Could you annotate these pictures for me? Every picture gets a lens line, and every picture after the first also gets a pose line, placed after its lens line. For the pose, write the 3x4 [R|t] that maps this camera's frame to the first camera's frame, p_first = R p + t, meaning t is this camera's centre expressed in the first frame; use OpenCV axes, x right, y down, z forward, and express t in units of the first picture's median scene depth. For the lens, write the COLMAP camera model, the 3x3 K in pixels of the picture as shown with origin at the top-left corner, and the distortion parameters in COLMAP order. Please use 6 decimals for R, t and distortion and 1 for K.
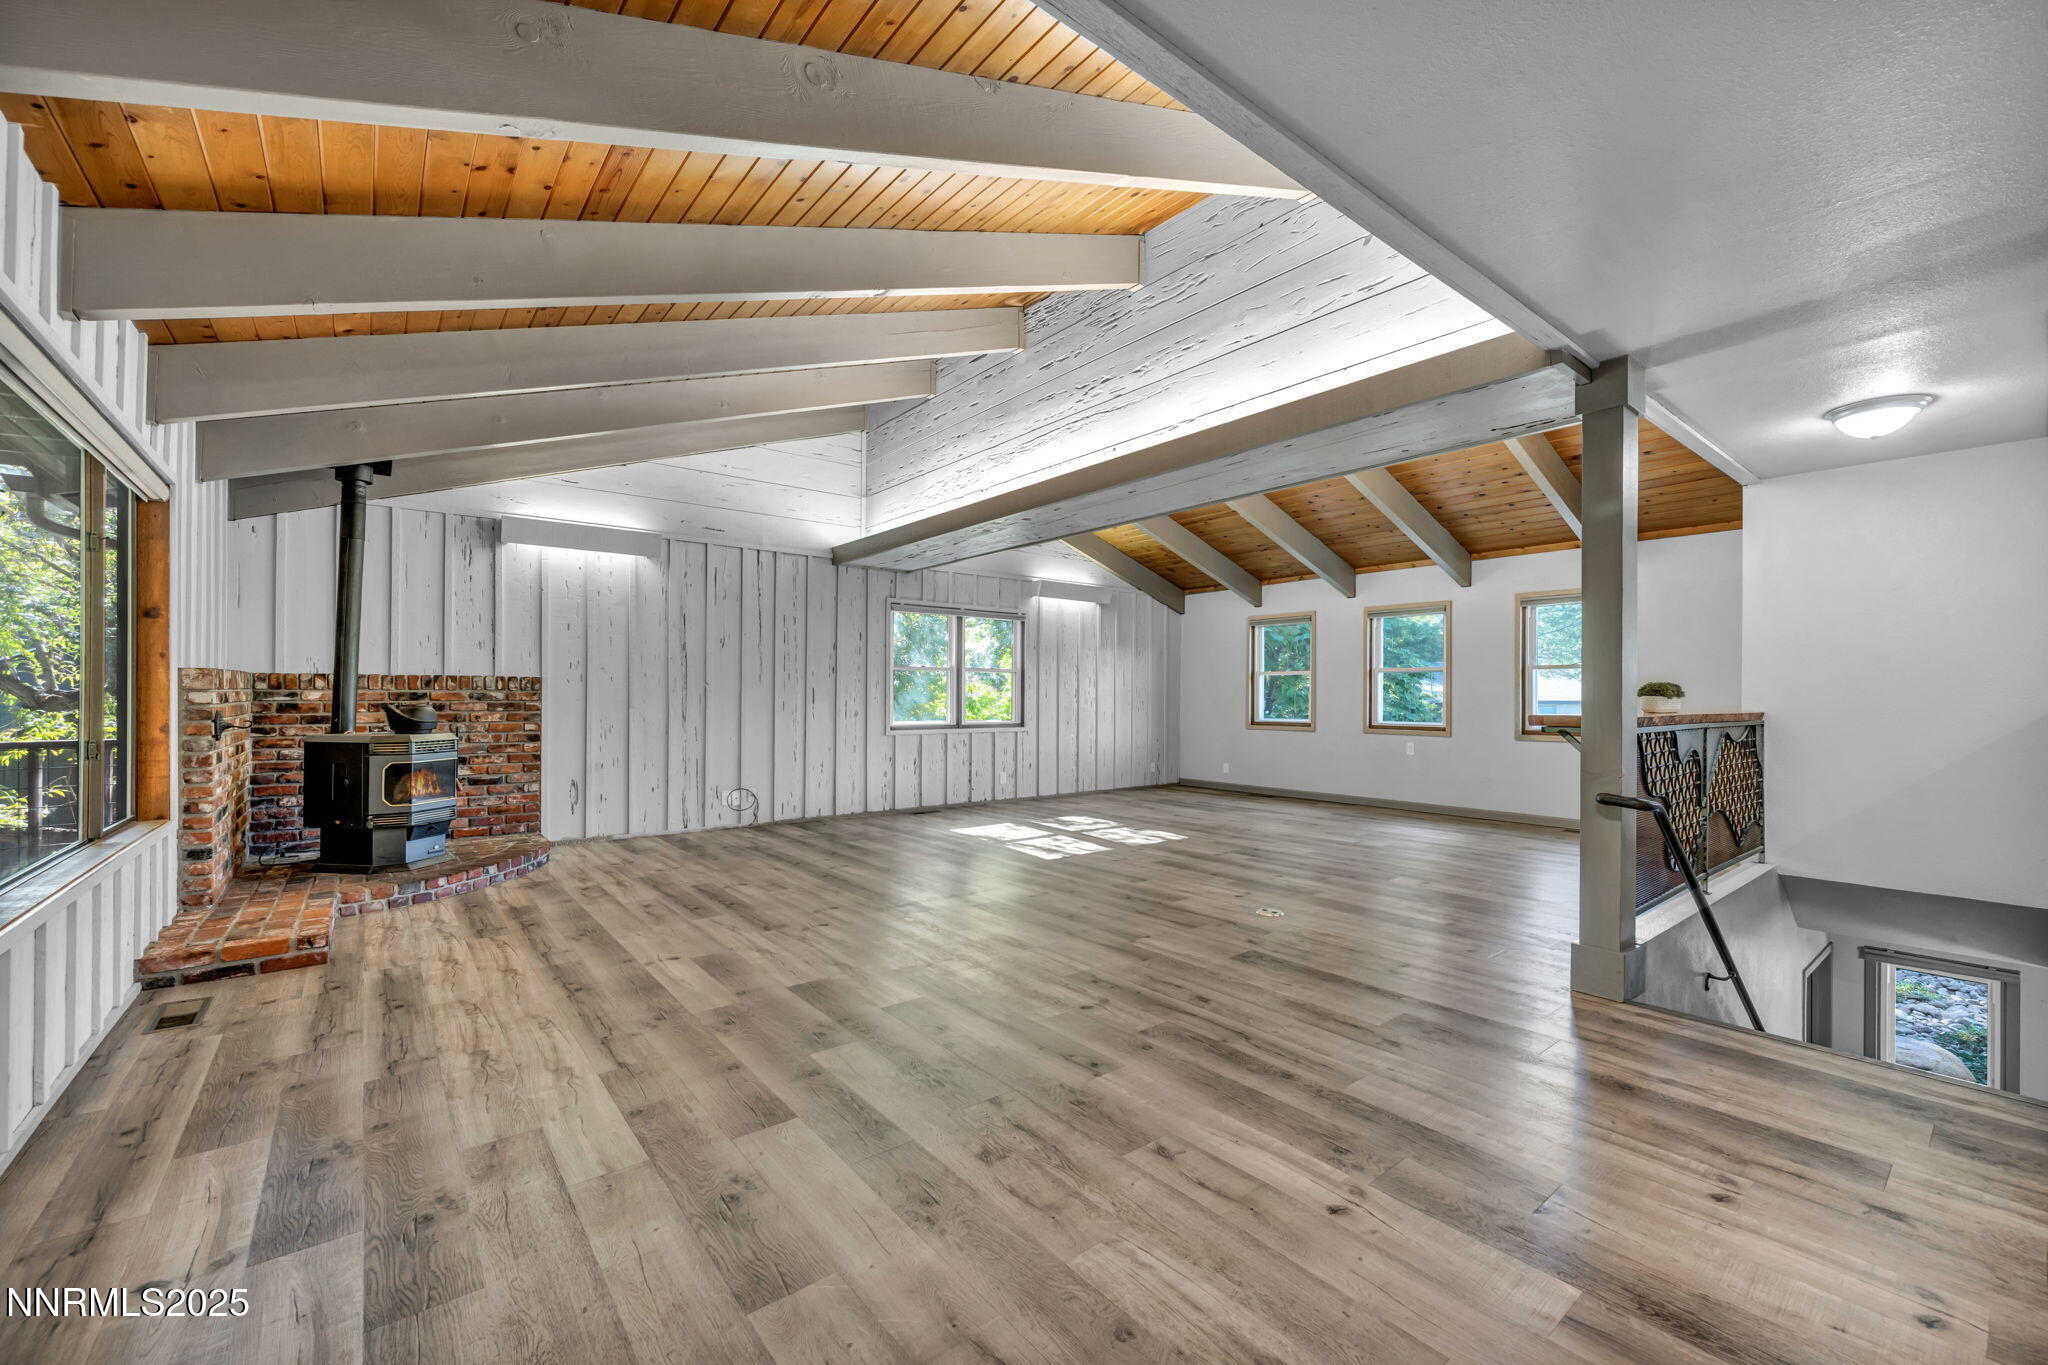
lens RADIAL K [[831.3, 0, 1030.1], [0, 831.3, 693.7], [0, 0, 1]] dist [-0.000695, 0.000272]
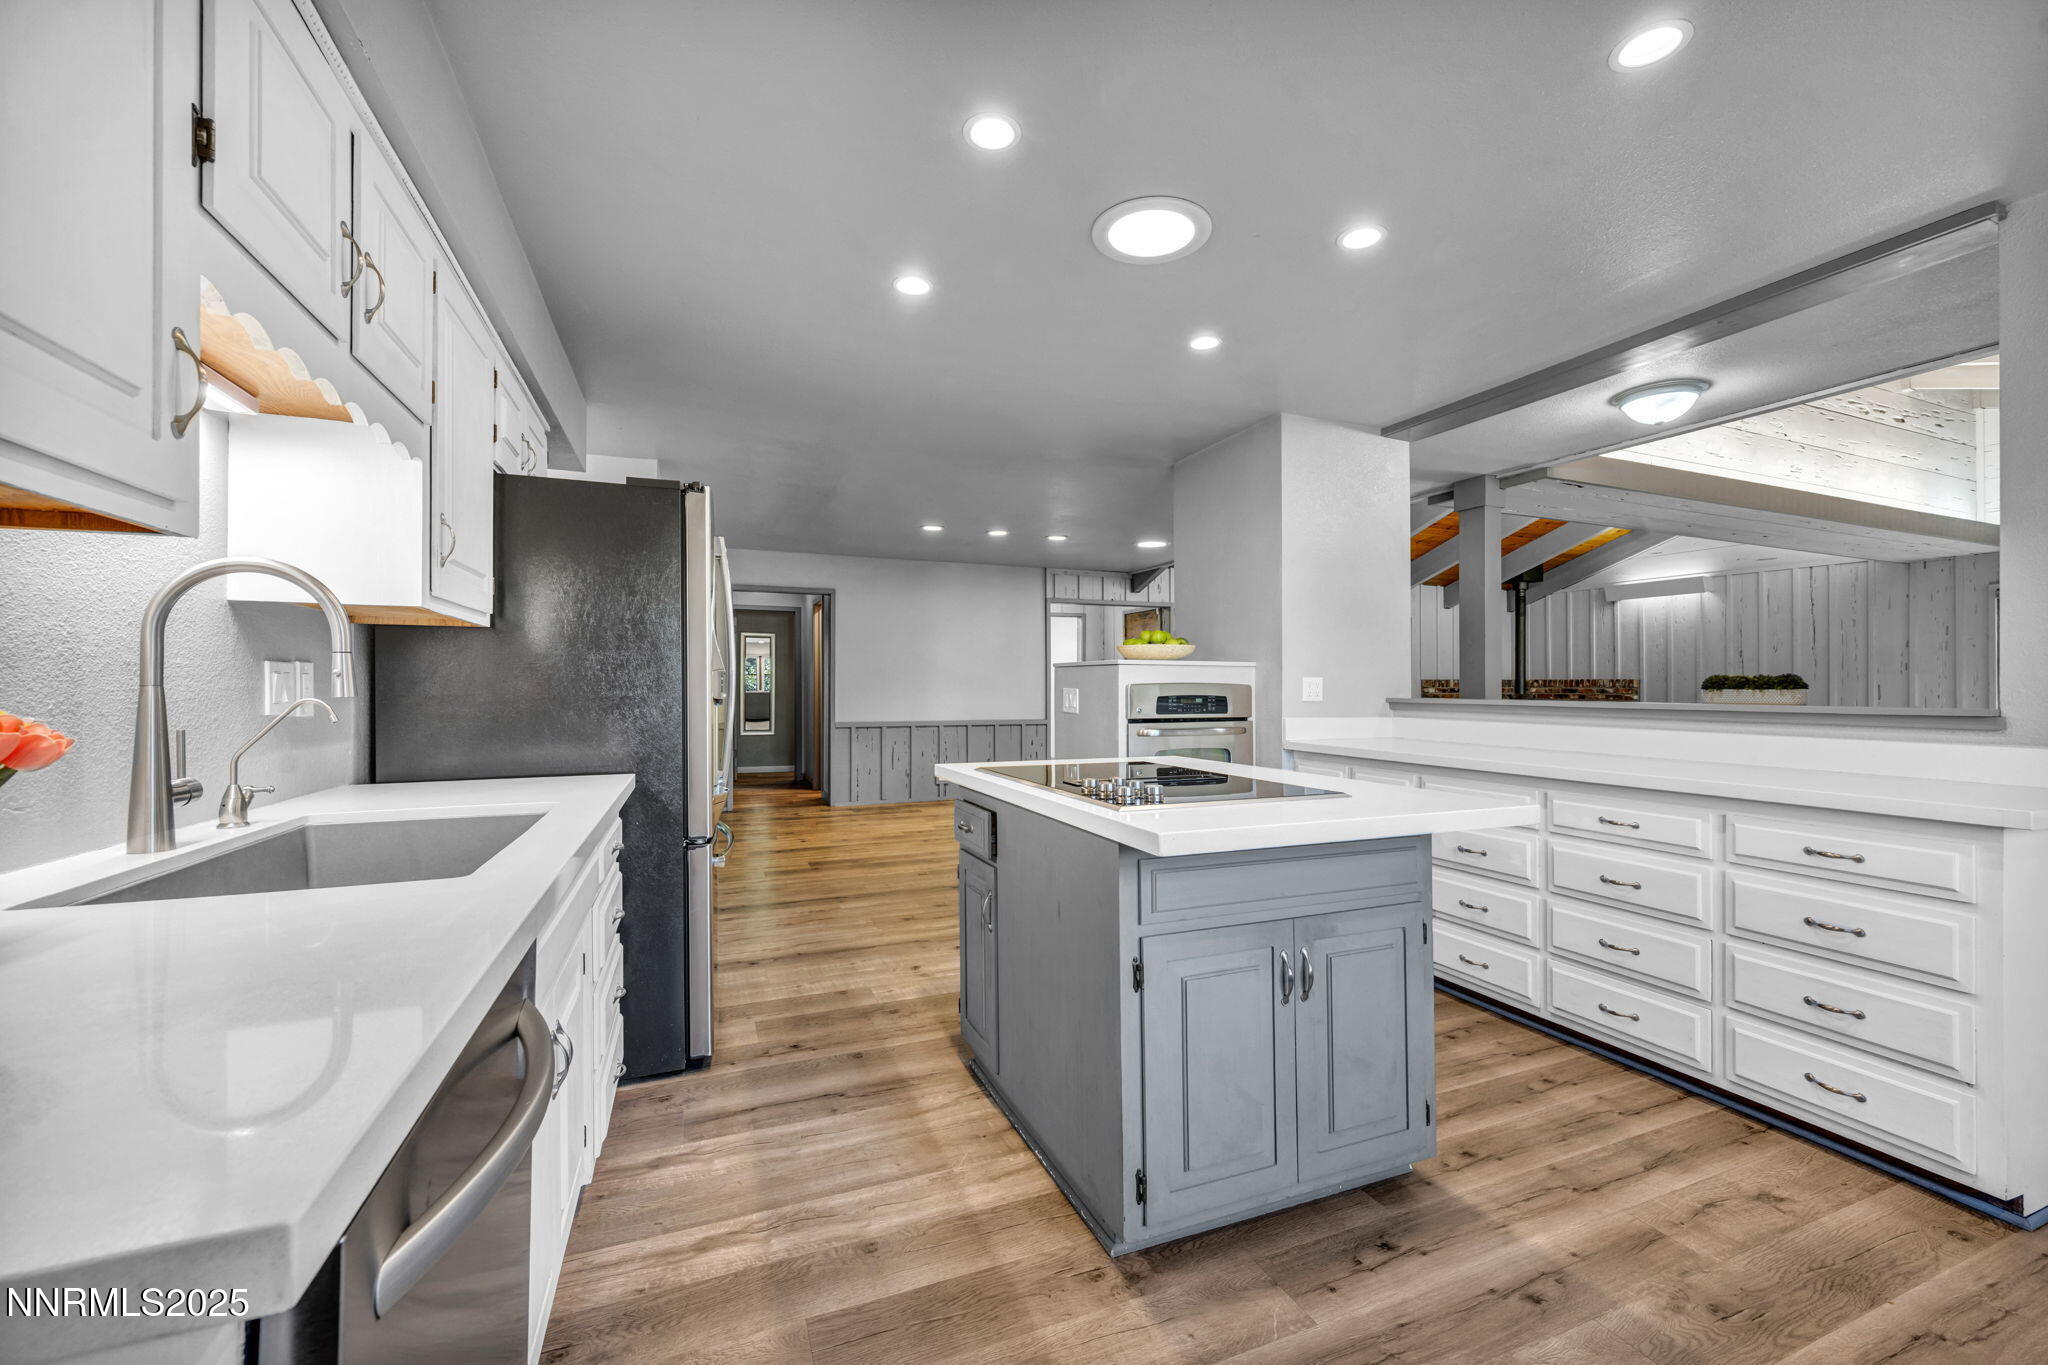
lens RADIAL K [[831.3, 0, 1048.3], [0, 831.3, 683.6], [0, 0, 1]] dist [-0.000695, 0.000272]
pose [[-0.270430, -0.005785, -0.962722, 1.320182], [-0.002610, 0.999983, -0.005276, 0.000033], [0.962736, 0.001086, -0.270440, 0.343407]]
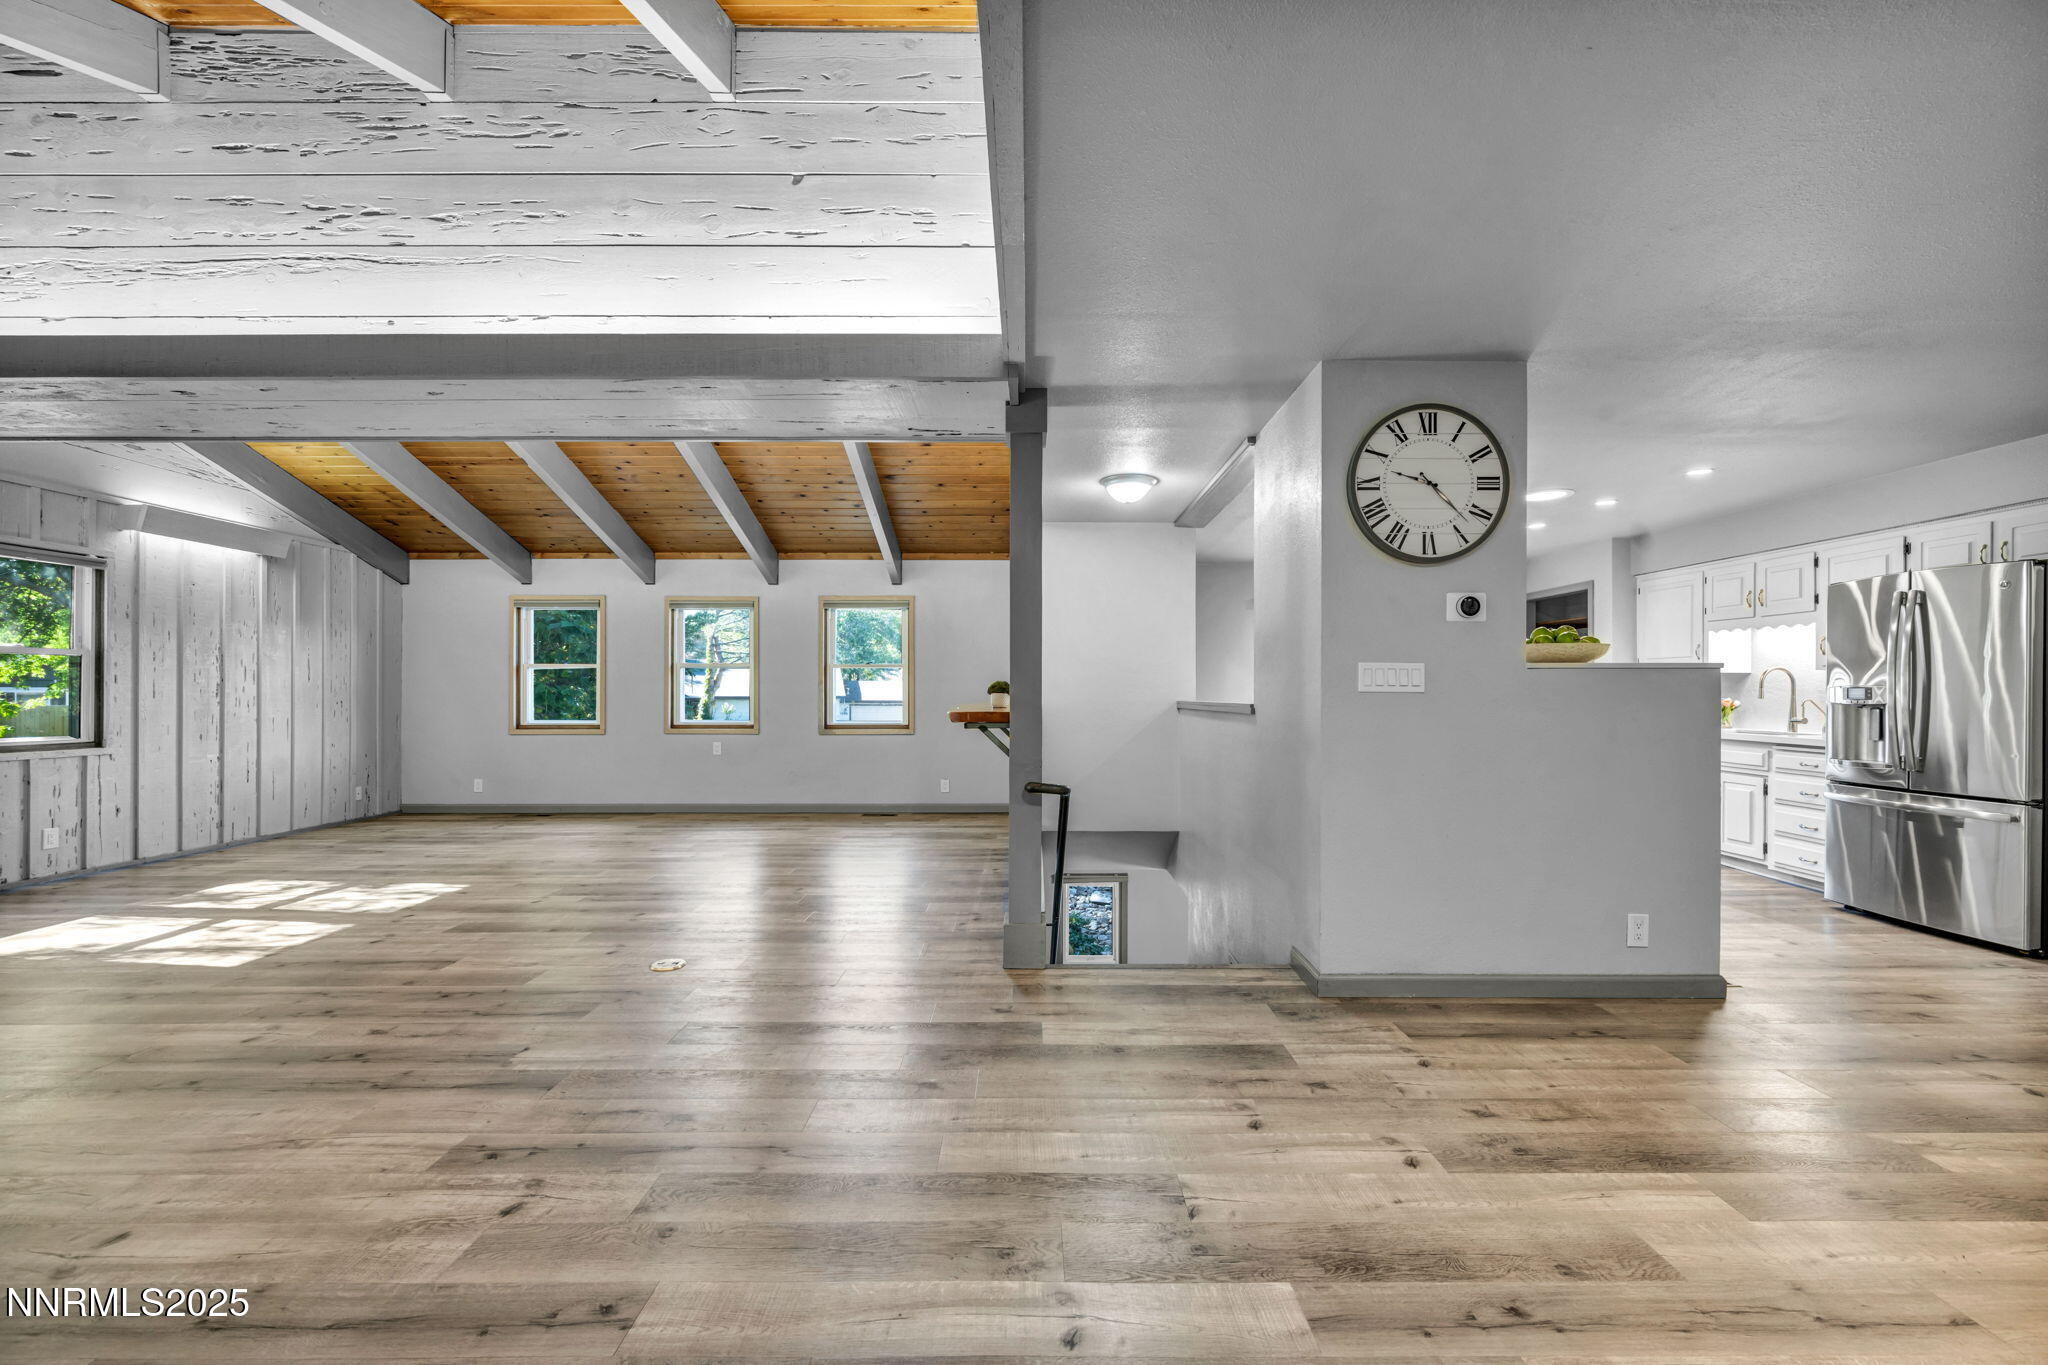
lens RADIAL K [[831.3, 0, 1042.7], [0, 831.3, 690.0], [0, 0, 1]] dist [-0.000695, 0.000272]
pose [[0.620954, -0.000447, 0.783847, -0.084601], [0.000185, 1.000000, 0.000423, -0.001404], [-0.783847, -0.000118, 0.620954, 0.161112]]
